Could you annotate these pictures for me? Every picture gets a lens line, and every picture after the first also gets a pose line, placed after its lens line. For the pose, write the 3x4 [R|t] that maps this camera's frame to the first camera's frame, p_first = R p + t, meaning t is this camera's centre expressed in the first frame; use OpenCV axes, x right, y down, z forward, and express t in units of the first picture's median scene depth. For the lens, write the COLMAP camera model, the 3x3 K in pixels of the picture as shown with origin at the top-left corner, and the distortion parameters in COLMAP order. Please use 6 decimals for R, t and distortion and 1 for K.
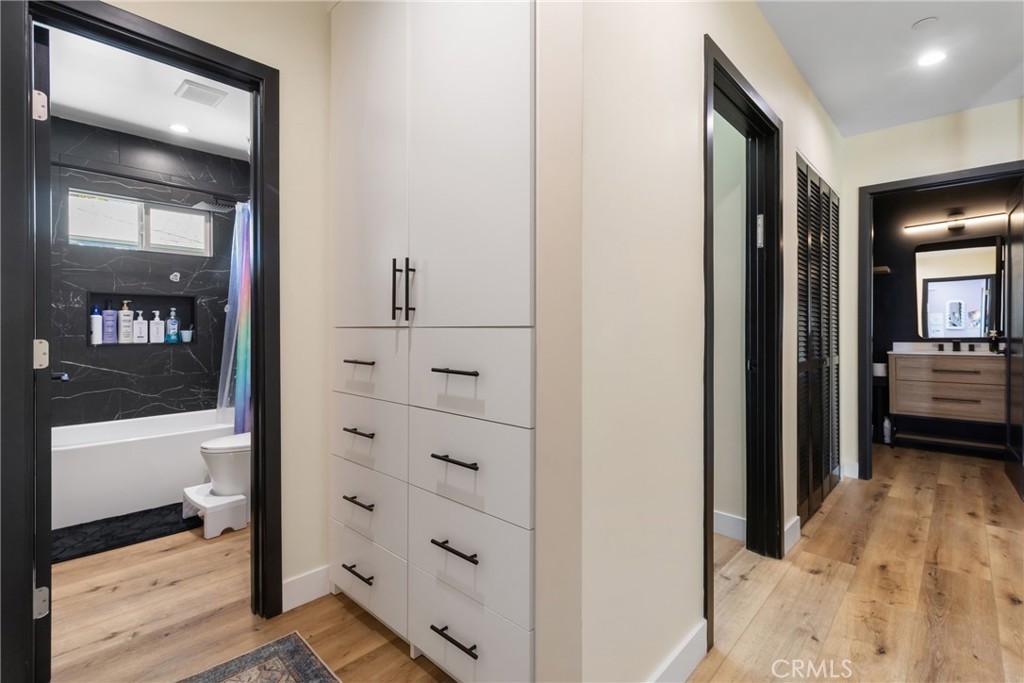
lens RADIAL K [[474.4, 0, 510.1], [0, 474.4, 338.0], [0, 0, 1]] dist [-0.003023, -0.000219]
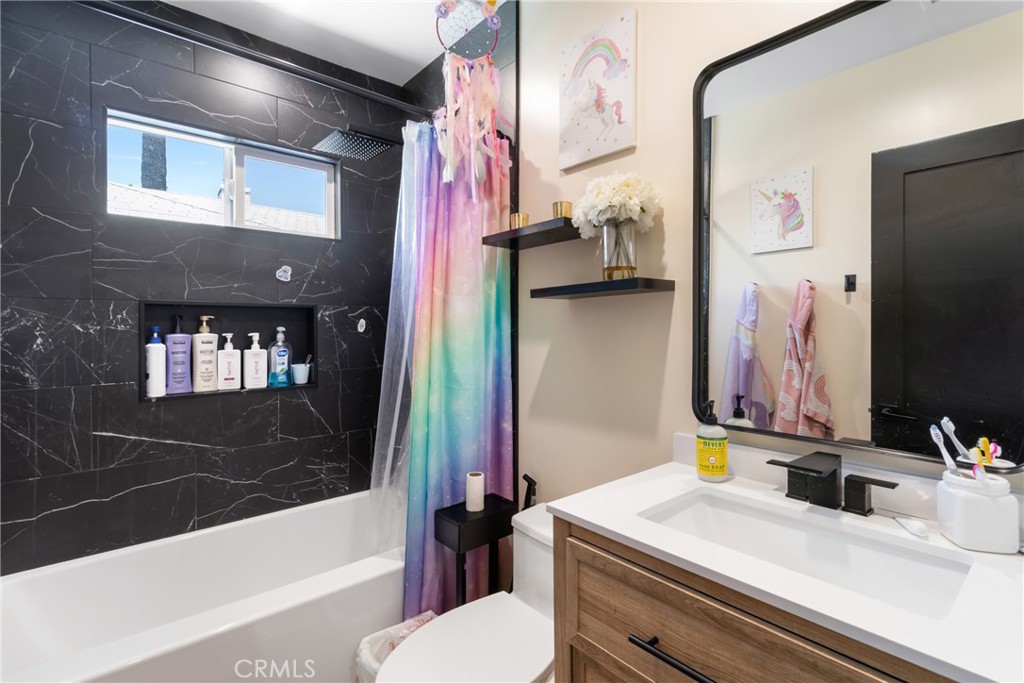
lens RADIAL K [[474.4, 0, 509.4], [0, 474.4, 339.5], [0, 0, 1]] dist [-0.003023, -0.000219]
pose [[0.992974, 0.001241, -0.118325, -0.377119], [-0.000898, 0.999995, 0.002949, -0.051887], [0.118328, -0.002822, 0.992971, 0.472080]]
